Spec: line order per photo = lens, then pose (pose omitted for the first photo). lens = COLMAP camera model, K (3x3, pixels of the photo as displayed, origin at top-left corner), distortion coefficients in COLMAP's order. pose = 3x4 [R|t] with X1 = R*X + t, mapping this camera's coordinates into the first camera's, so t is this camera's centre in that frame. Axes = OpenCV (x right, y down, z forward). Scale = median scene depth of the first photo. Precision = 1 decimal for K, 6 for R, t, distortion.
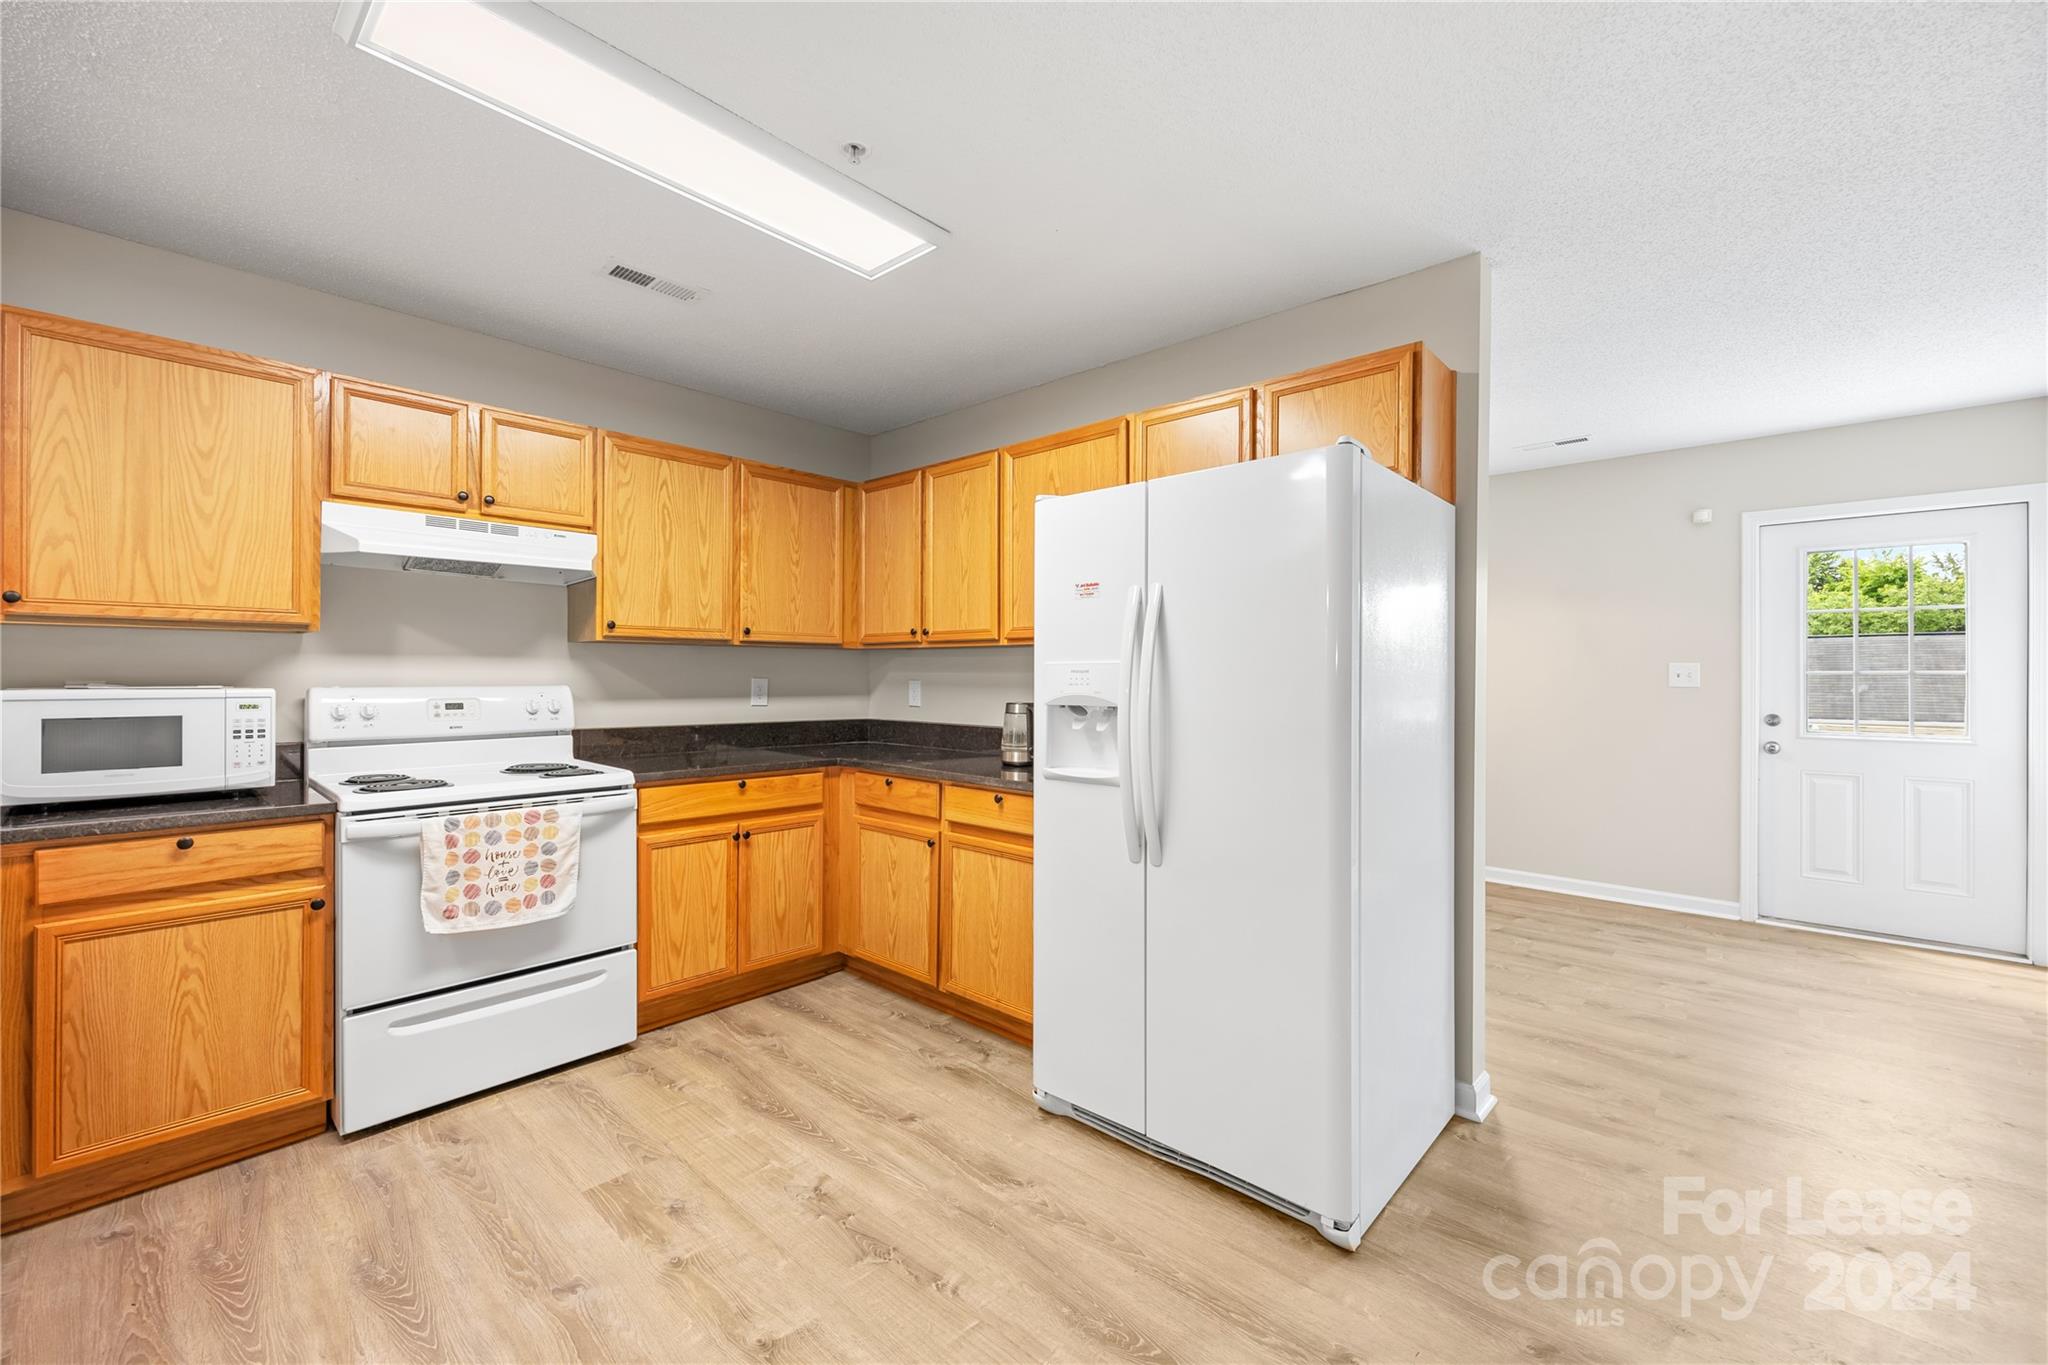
lens RADIAL K [[820.2, 0, 1022.6], [0, 820.2, 674.8], [0, 0, 1]] dist [-0.002357, 0.000195]
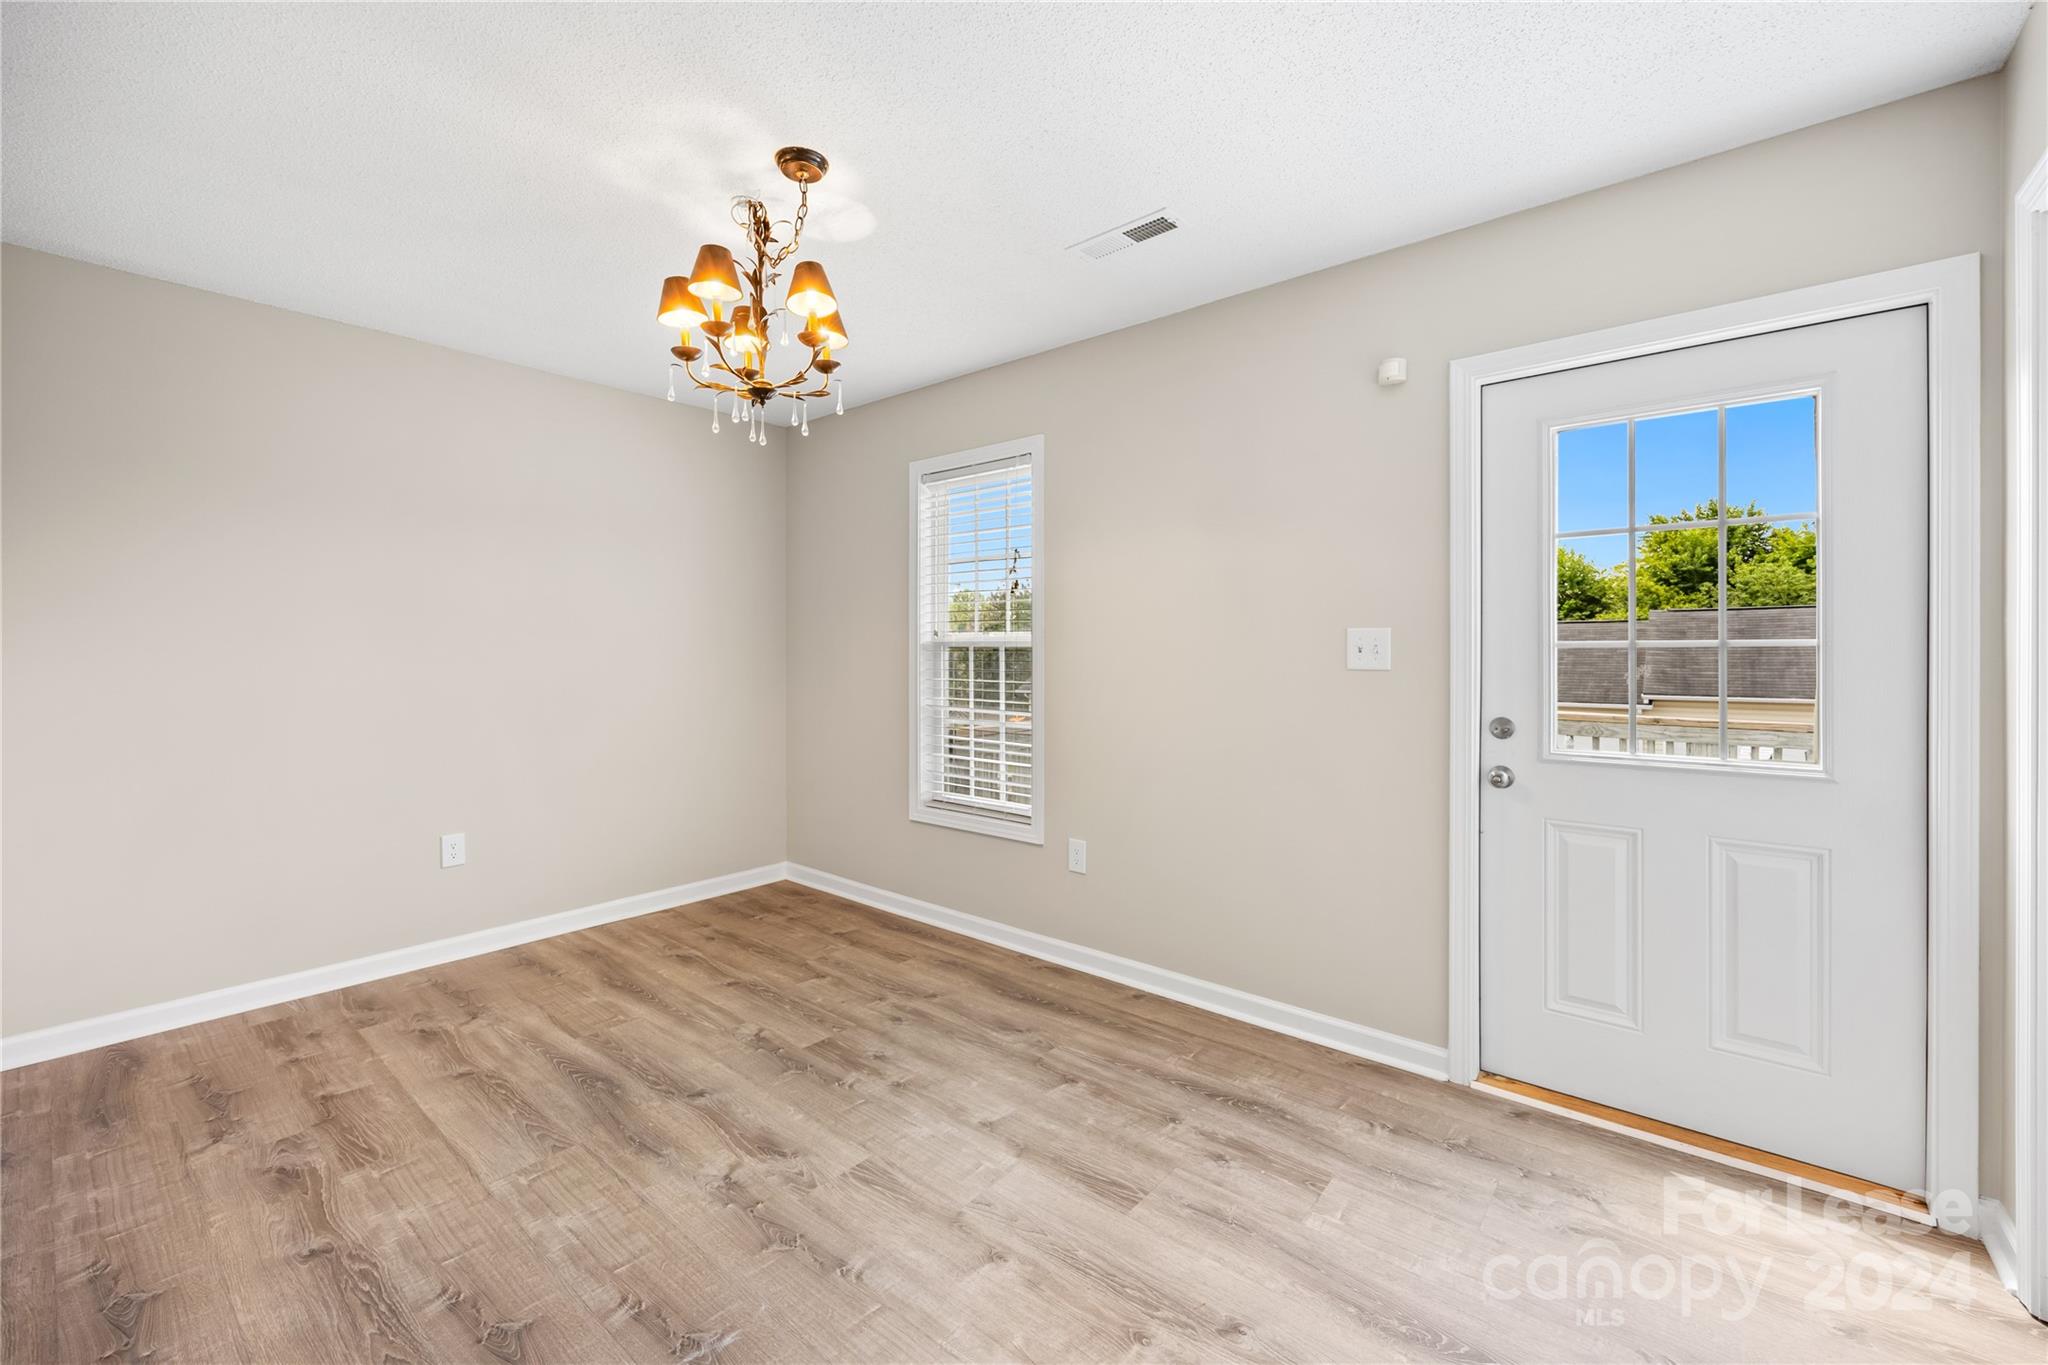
lens RADIAL K [[820.2, 0, 1023.5], [0, 820.2, 660.7], [0, 0, 1]] dist [-0.002357, 0.000195]
pose [[0.999301, -0.006575, 0.036813, 0.539118], [0.006280, 0.999947, 0.008131, 0.002275], [-0.036865, -0.007894, 0.999289, 0.427000]]
